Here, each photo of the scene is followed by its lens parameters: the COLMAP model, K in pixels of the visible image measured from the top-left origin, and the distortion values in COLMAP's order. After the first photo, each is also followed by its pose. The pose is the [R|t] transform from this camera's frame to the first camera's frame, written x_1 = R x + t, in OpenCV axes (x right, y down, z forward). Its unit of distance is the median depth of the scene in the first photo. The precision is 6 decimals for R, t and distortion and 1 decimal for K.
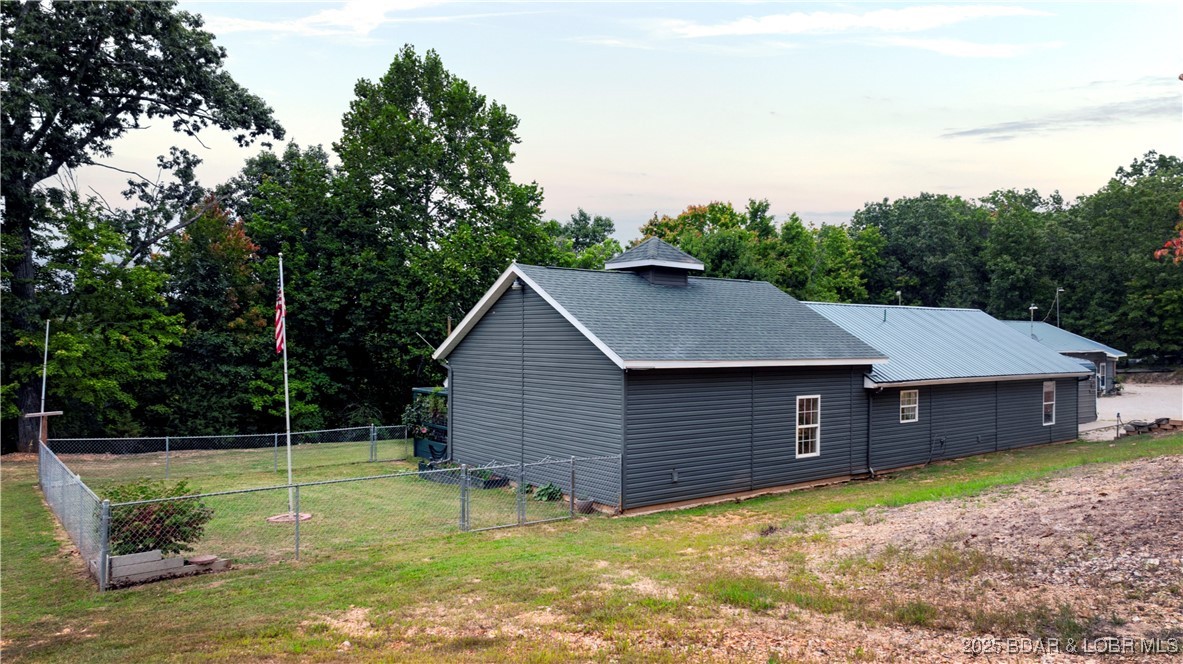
lens RADIAL K [[829.3, 0, 585.9], [0, 829.3, 333.0], [0, 0, 1]] dist [-0.024505, 0.039591]
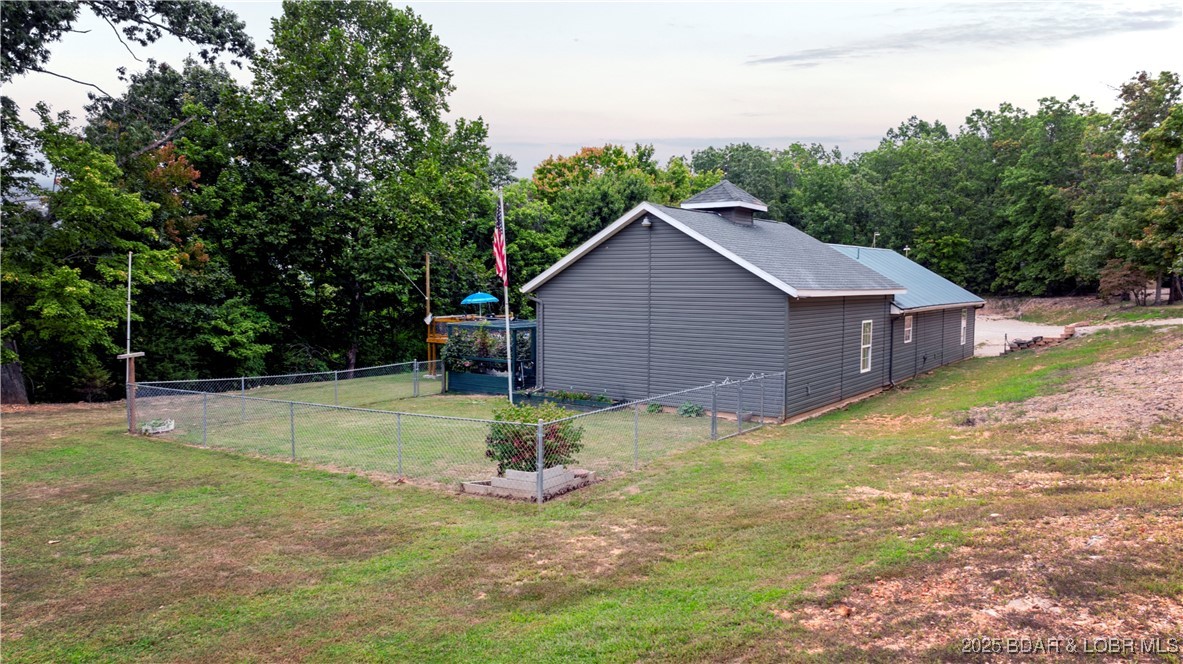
lens RADIAL K [[829.3, 0, 590.0], [0, 829.3, 330.1], [0, 0, 1]] dist [-0.024505, 0.039591]
pose [[0.956576, -0.019684, 0.290817, -0.264594], [-0.000386, 0.997631, 0.068792, 0.004625], [-0.291482, -0.065917, 0.954302, -0.008847]]
